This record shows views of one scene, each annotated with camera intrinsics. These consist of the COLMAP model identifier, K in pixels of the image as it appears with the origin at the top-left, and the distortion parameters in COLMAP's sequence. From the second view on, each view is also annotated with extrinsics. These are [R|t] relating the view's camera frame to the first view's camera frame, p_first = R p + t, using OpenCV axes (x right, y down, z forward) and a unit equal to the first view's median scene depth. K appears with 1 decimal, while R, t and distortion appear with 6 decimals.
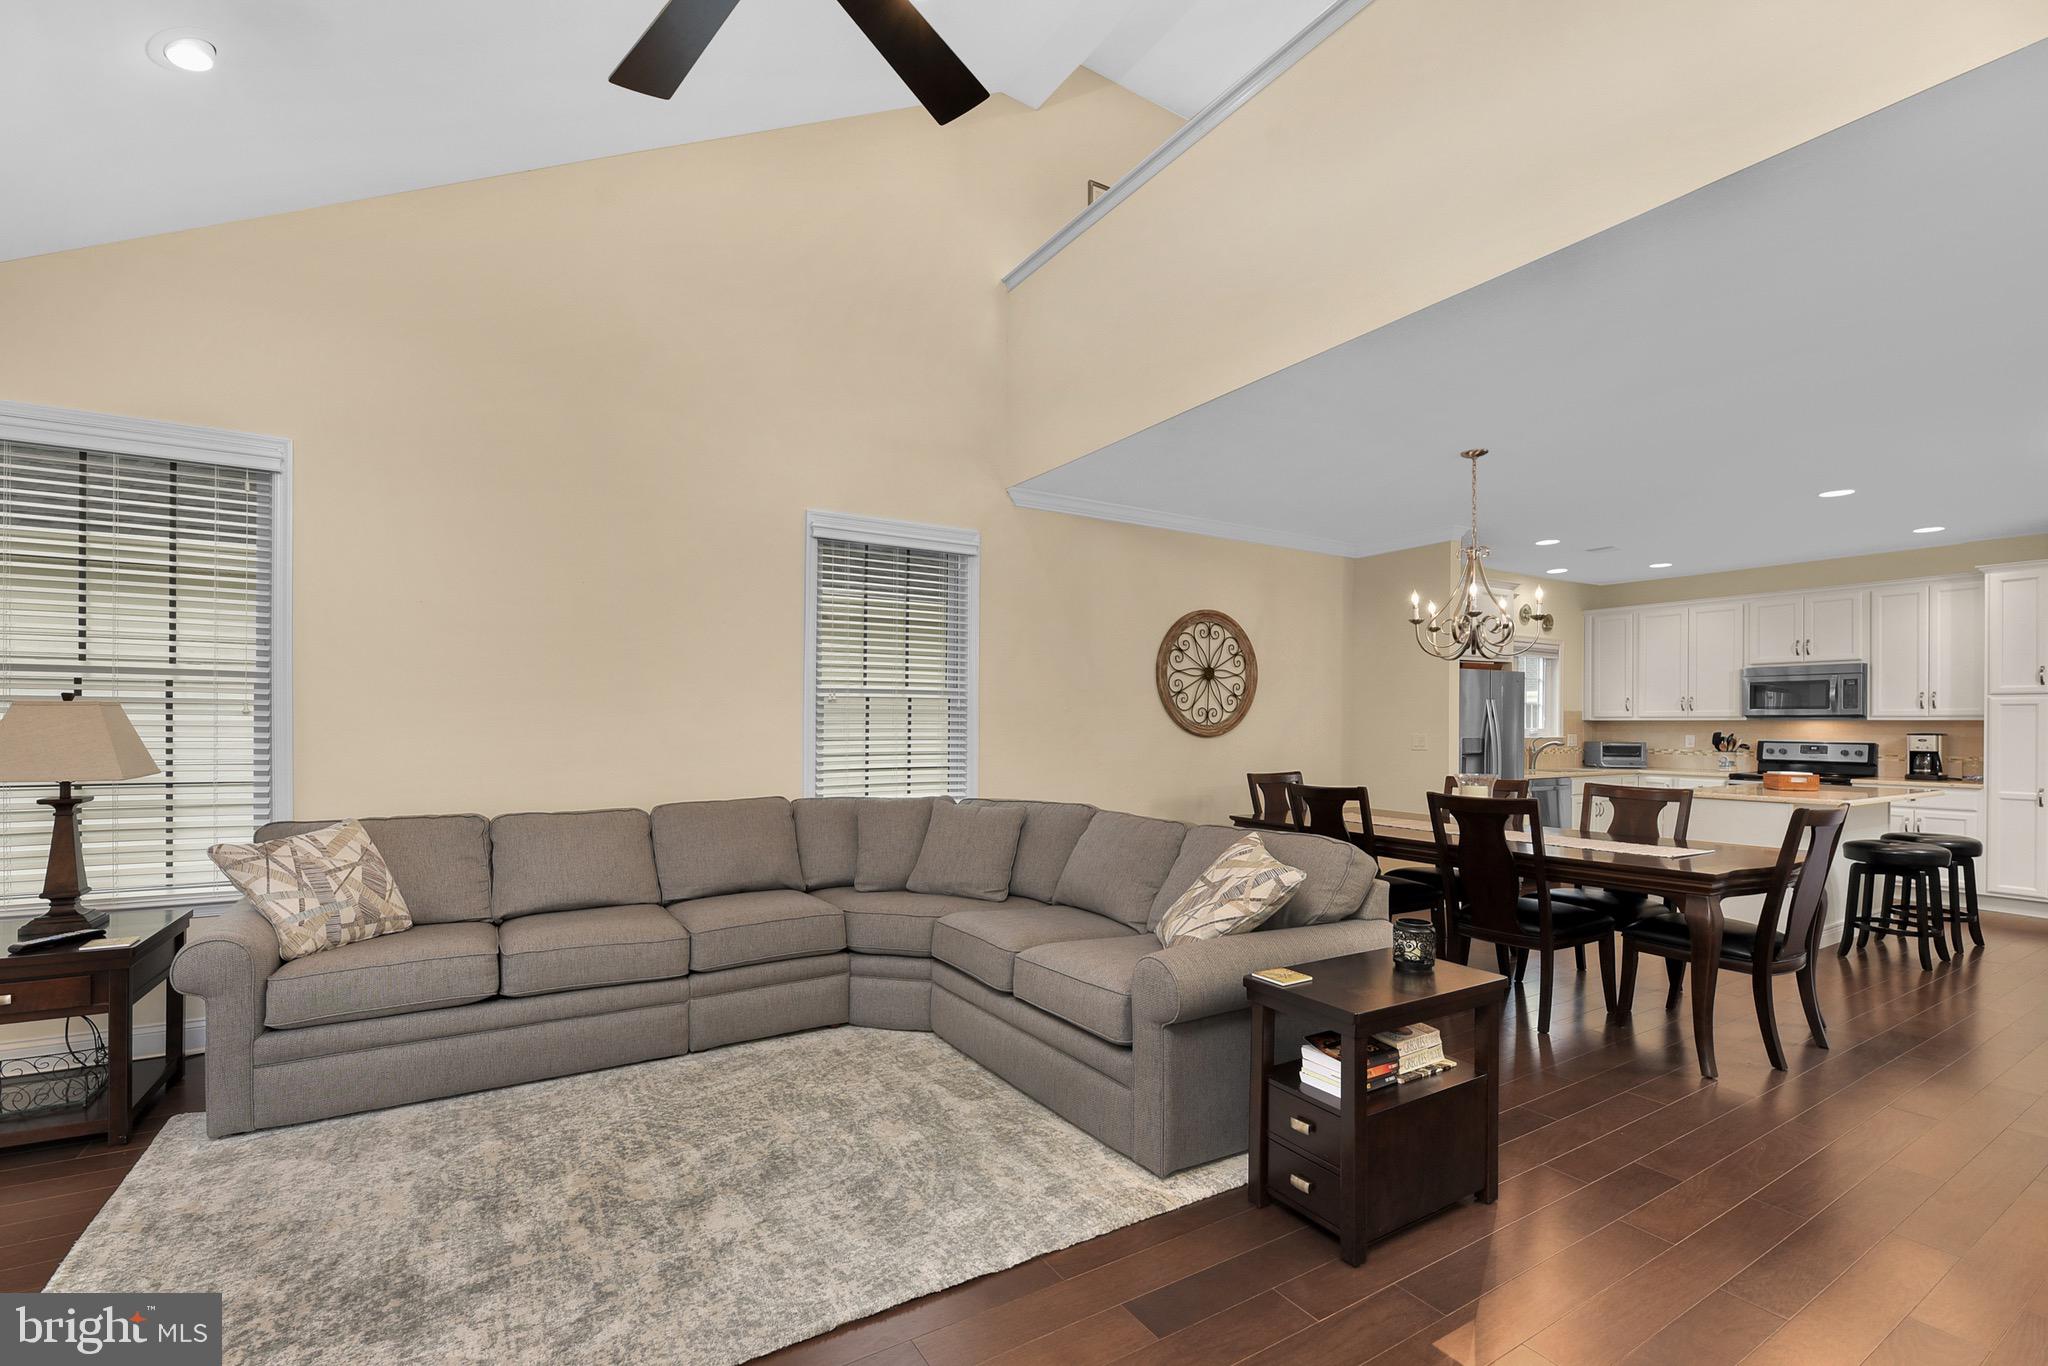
lens RADIAL K [[884.5, 0, 968.2], [0, 884.5, 723.6], [0, 0, 1]] dist [-0.001391, -0.000784]
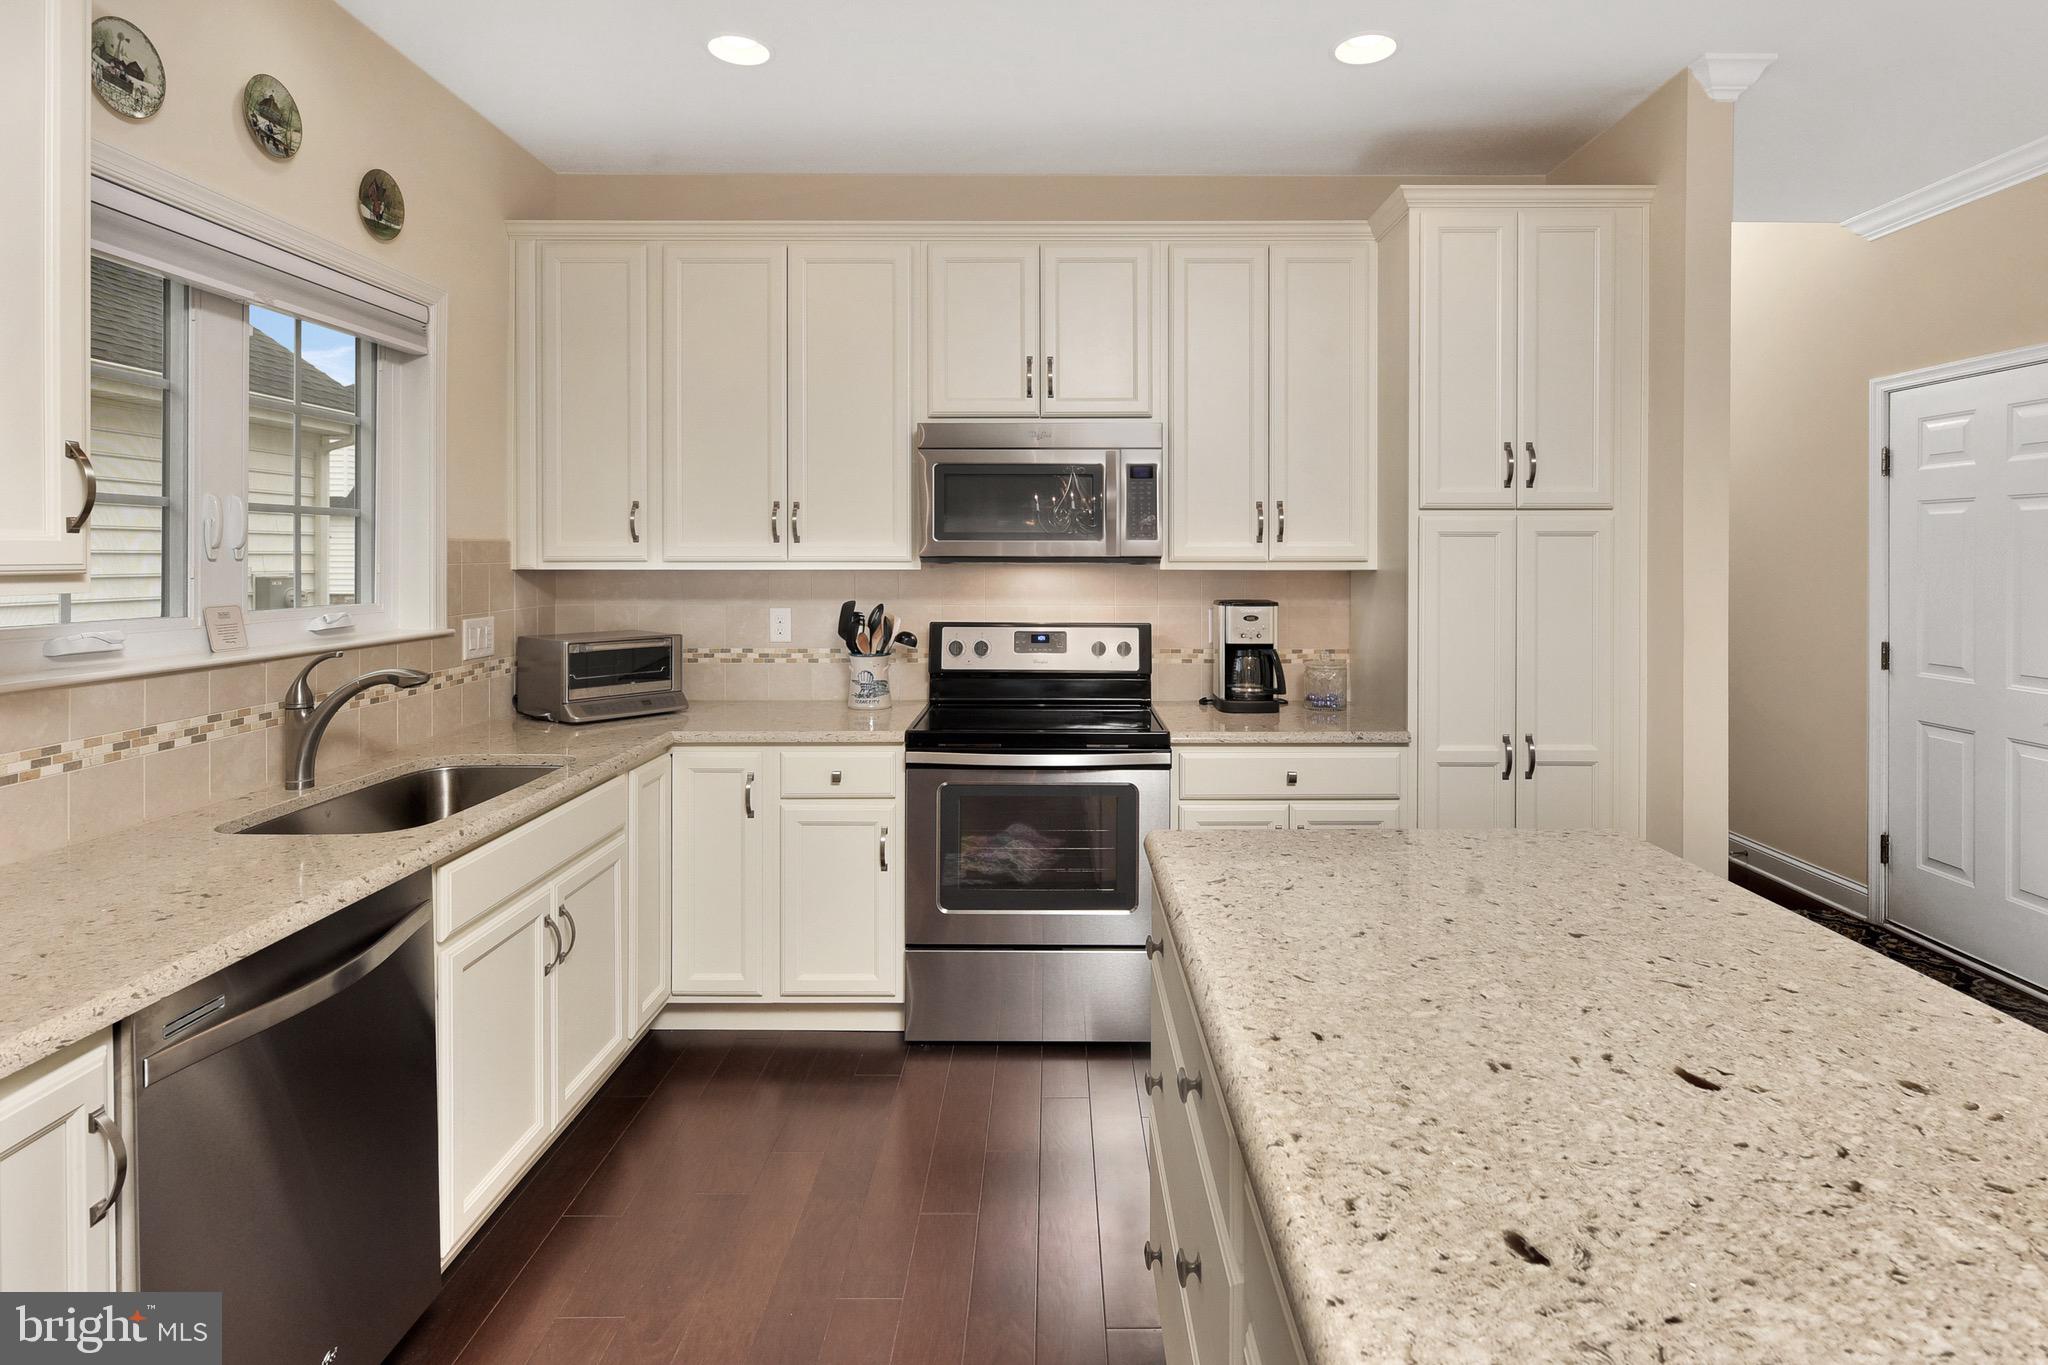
lens RADIAL K [[1002.5, 0, 1035.5], [0, 1002.5, 570.6], [0, 0, 1]] dist [0.004349, -0.003529]
pose [[0.510009, -0.016719, 0.860007, 0.614792], [0.003006, 0.999840, 0.017655, -0.011868], [-0.860164, -0.006419, 0.509977, 0.837031]]
